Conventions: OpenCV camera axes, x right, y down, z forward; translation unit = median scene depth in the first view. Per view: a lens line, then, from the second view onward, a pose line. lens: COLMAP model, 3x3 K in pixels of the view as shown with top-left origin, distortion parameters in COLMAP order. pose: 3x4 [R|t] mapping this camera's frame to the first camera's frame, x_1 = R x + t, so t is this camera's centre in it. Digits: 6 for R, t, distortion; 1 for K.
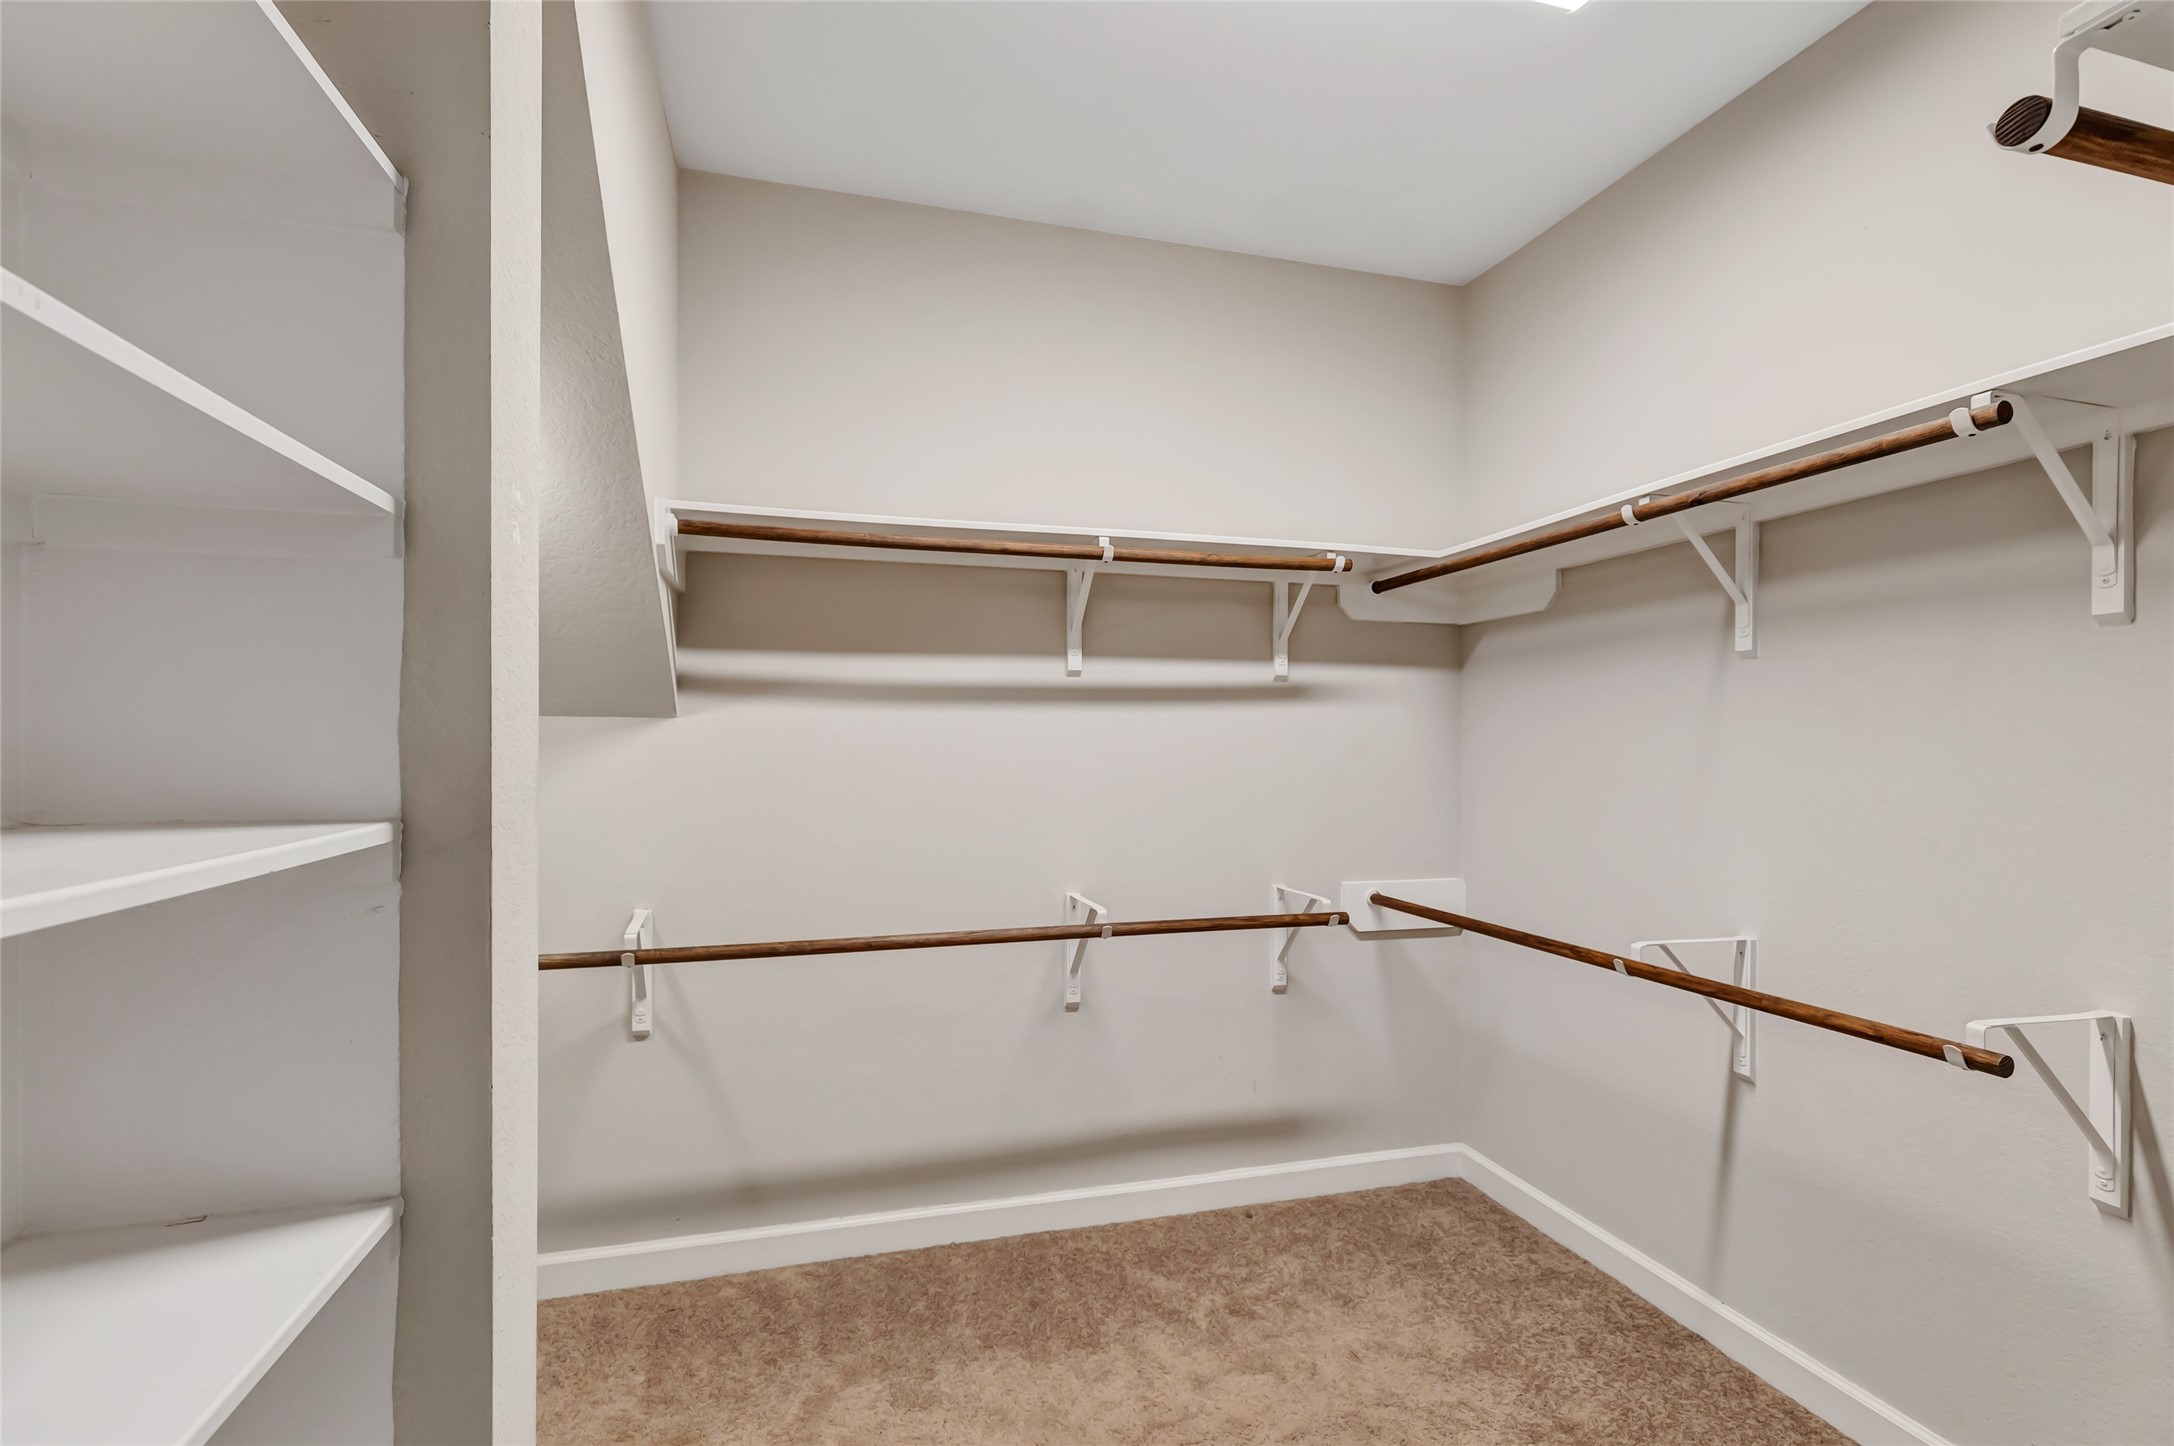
lens RADIAL K [[990.7, 0, 1089.1], [0, 990.7, 740.7], [0, 0, 1]] dist [-0.001282, 0.002334]
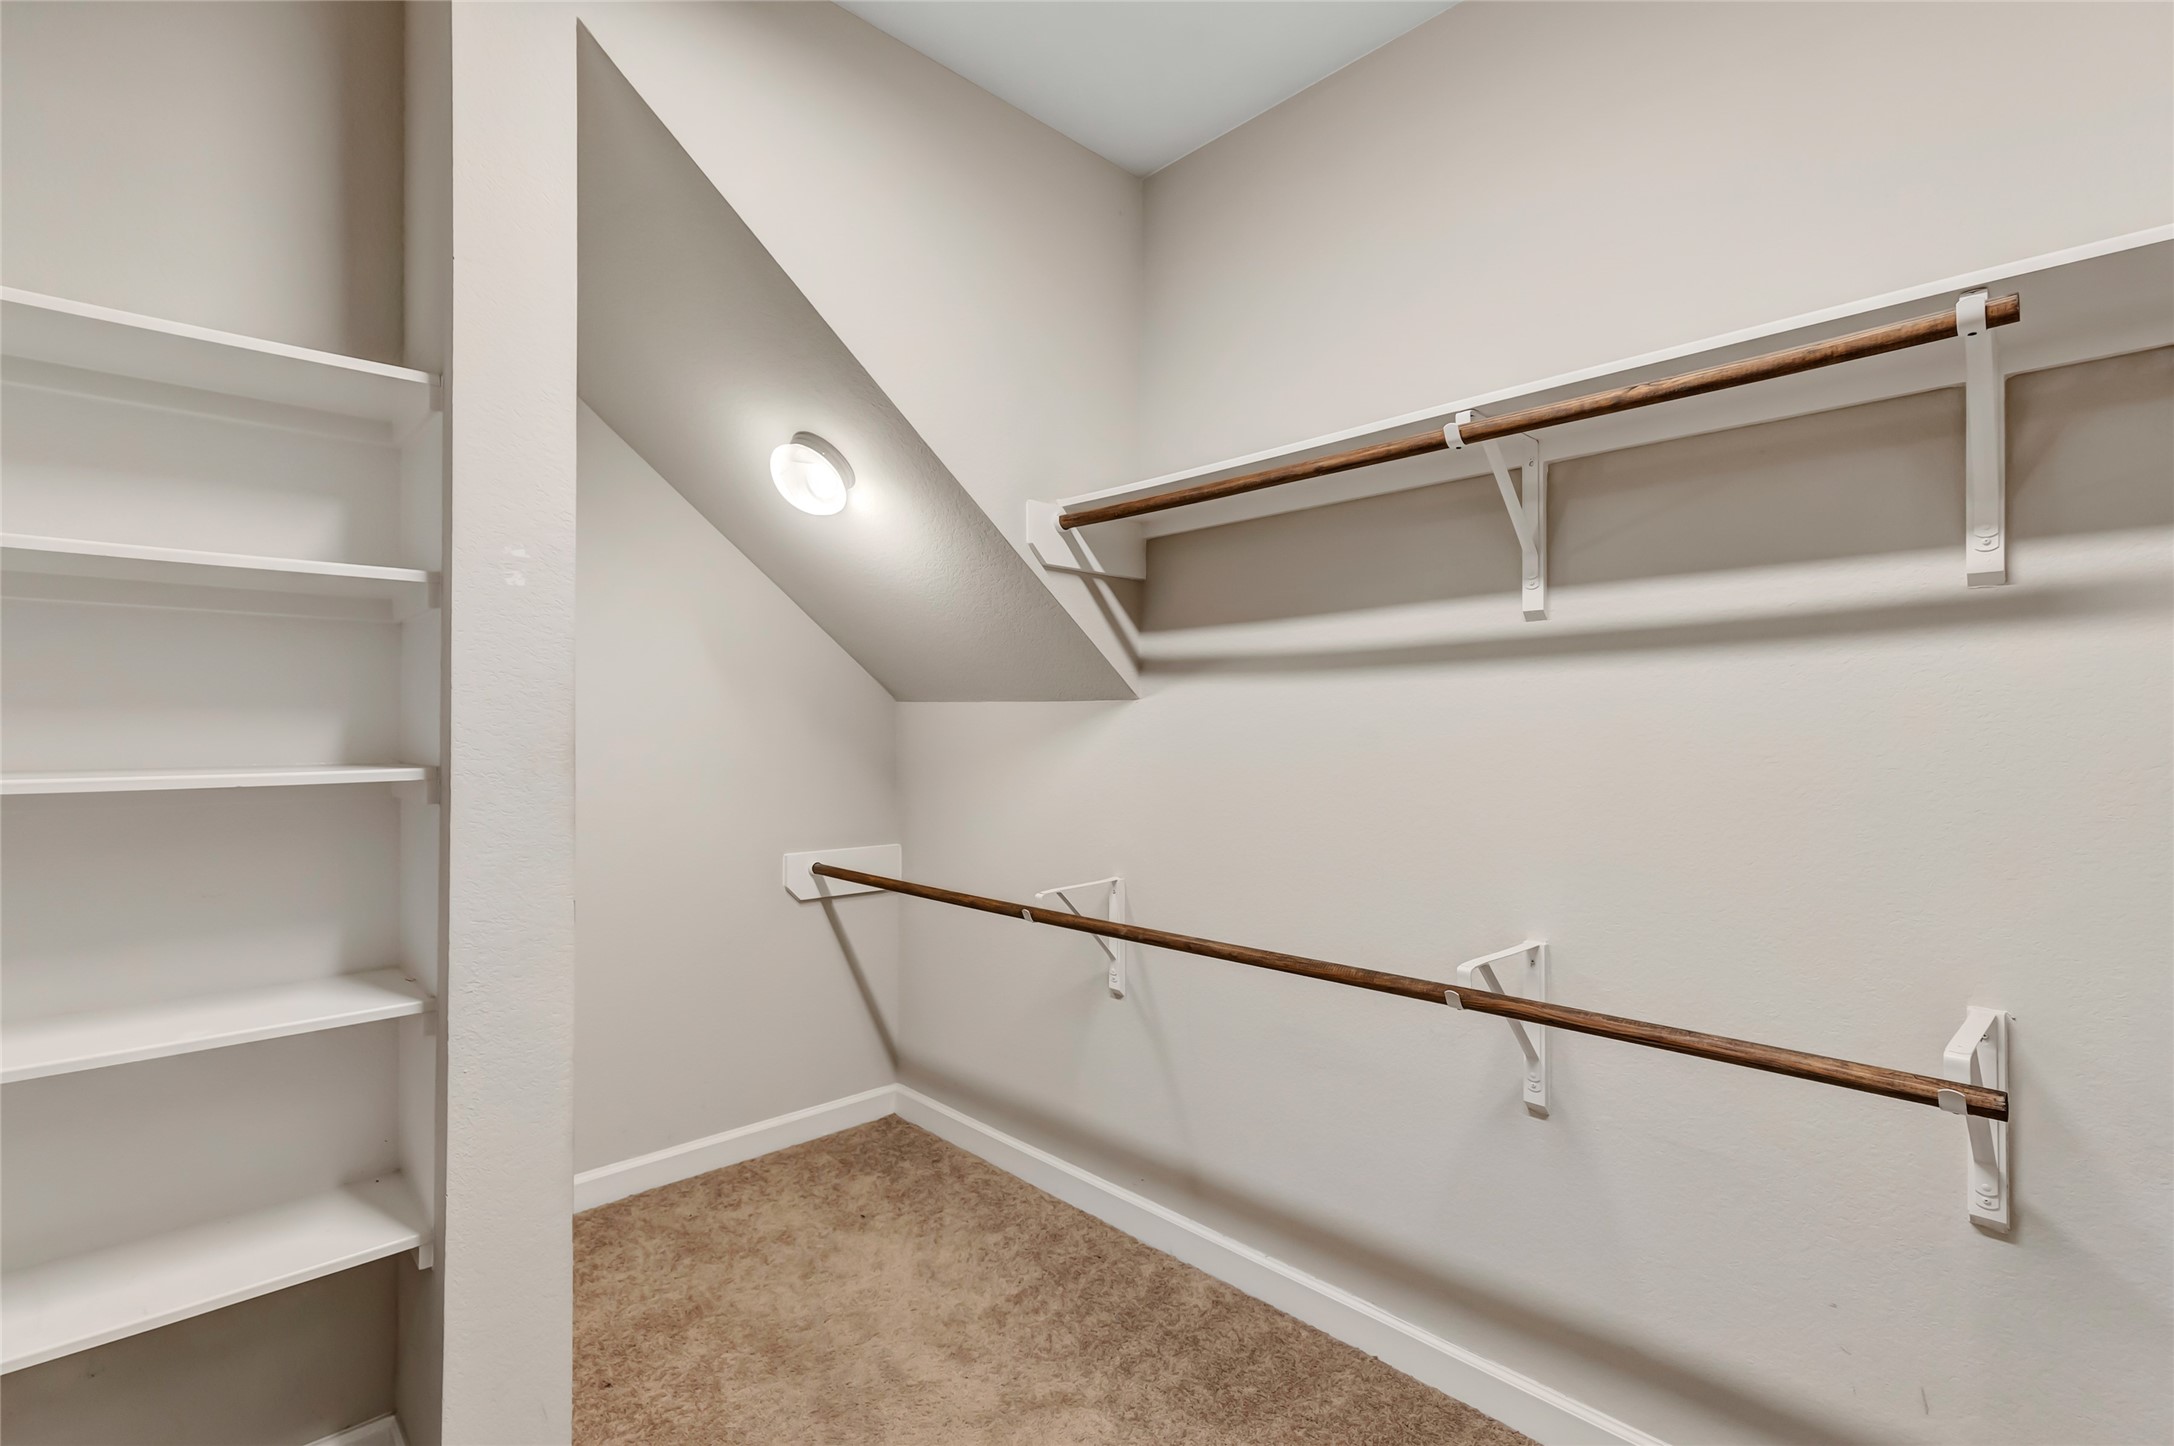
lens RADIAL K [[990.7, 0, 1088.8], [0, 990.7, 720.1], [0, 0, 1]] dist [-0.001282, 0.002334]
pose [[0.473224, -0.011599, -0.880866, 0.469687], [0.006459, 0.999932, -0.009697, 0.008465], [0.880918, -0.001101, 0.473267, 0.443603]]
